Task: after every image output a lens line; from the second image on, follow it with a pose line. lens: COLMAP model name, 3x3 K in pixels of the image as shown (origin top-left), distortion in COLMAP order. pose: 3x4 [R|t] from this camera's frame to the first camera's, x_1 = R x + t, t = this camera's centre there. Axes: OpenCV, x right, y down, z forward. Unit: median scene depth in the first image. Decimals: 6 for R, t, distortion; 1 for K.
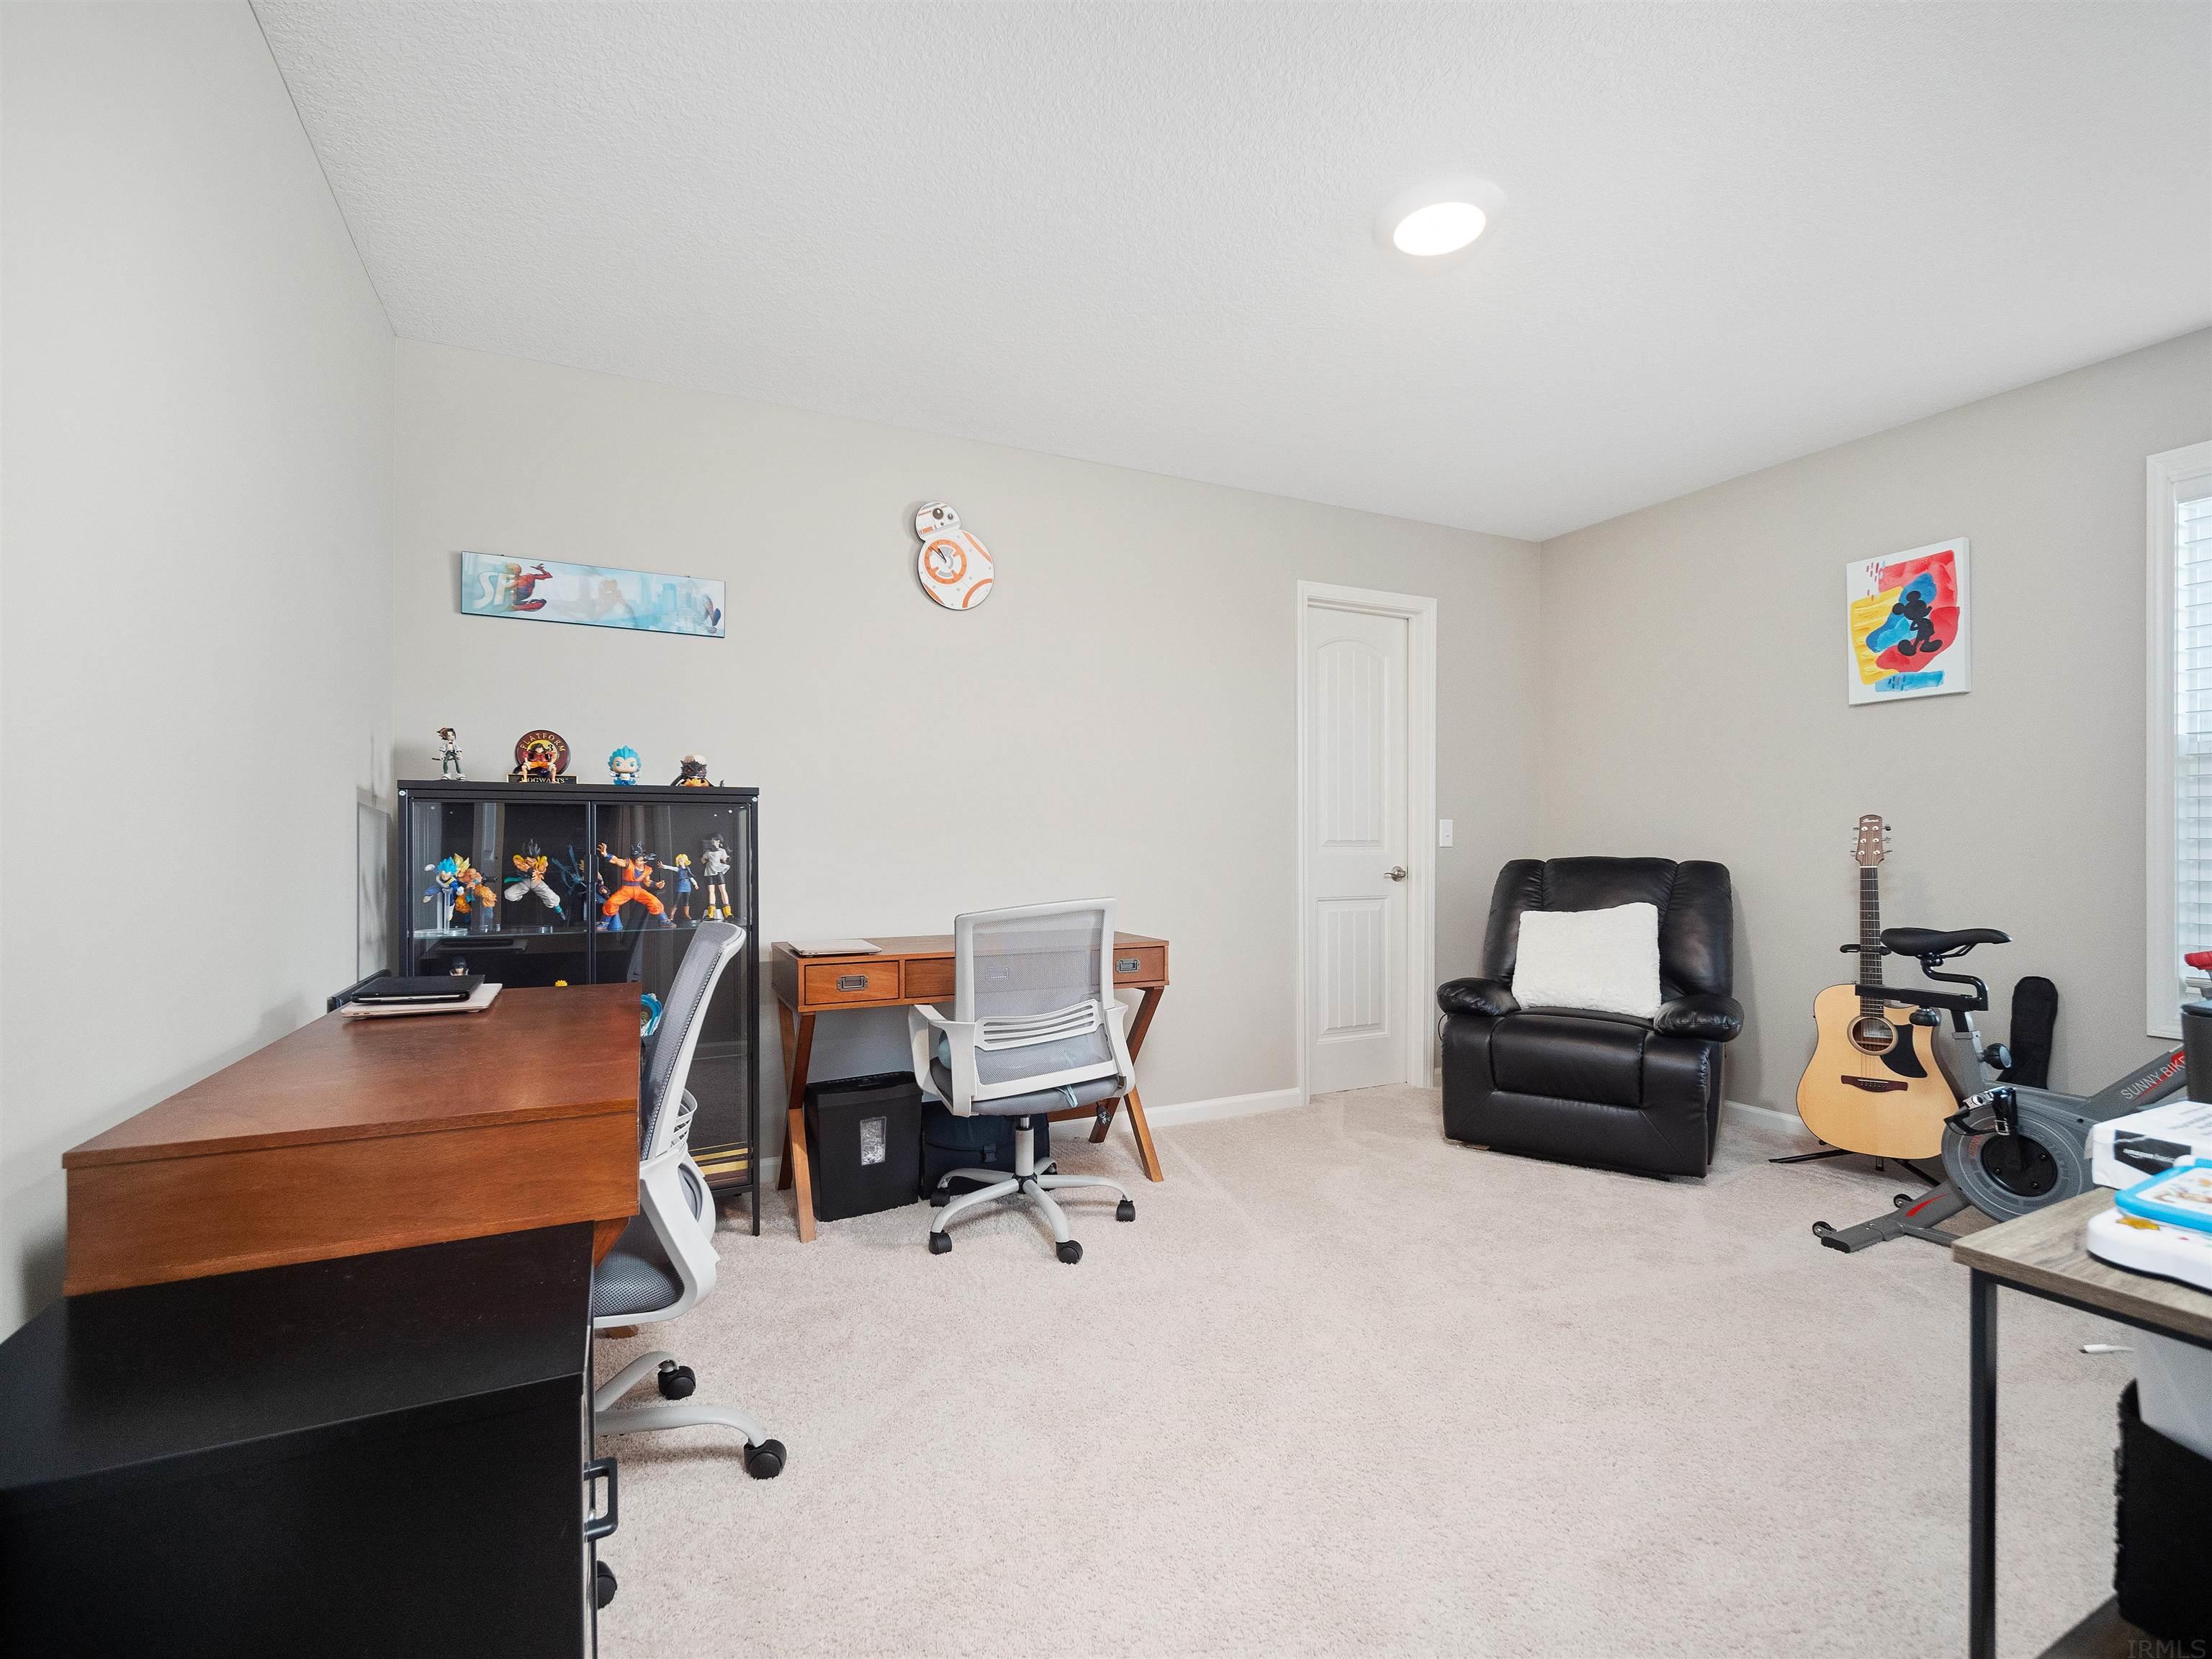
lens RADIAL K [[994.2, 0, 1108.5], [0, 994.2, 835.1], [0, 0, 1]] dist [-0.003704, -0.001237]
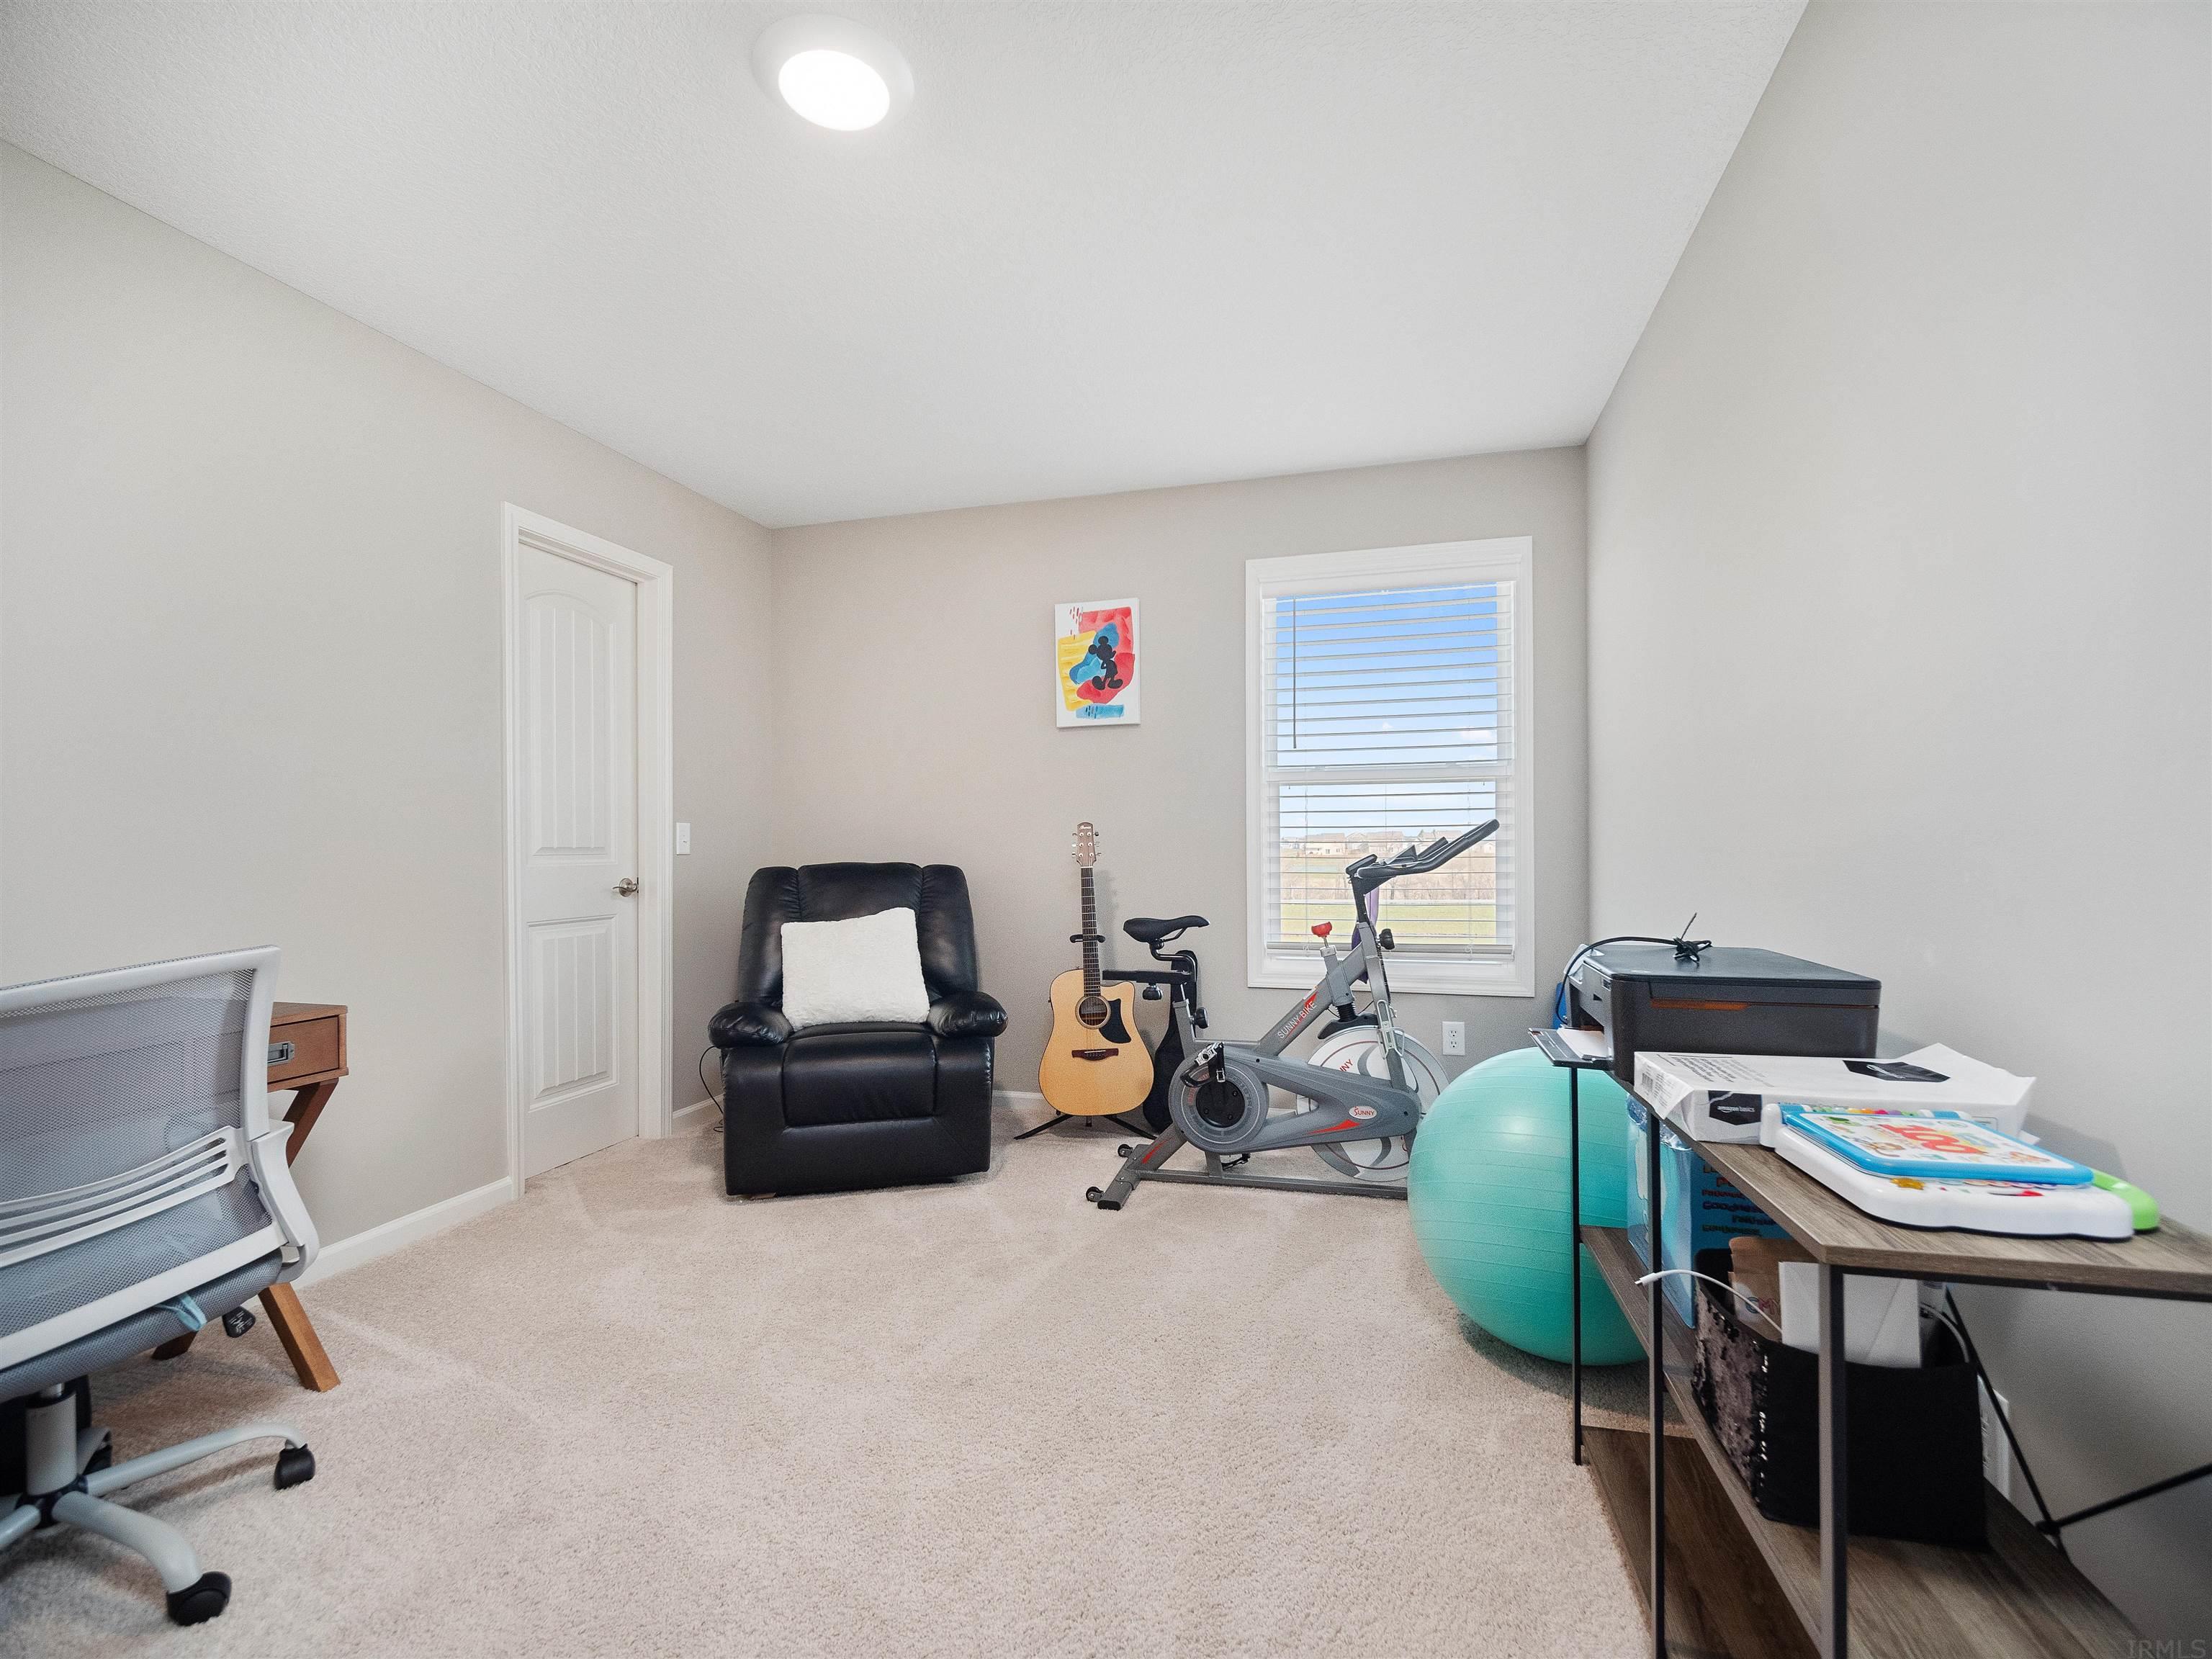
lens RADIAL K [[994.2, 0, 1098.6], [0, 994.2, 839.6], [0, 0, 1]] dist [-0.003704, -0.001237]
pose [[0.668304, -0.000543, 0.743888, -0.088586], [0.001897, 0.999998, -0.000973, 0.000997], [-0.743886, 0.002061, 0.668304, 0.207865]]
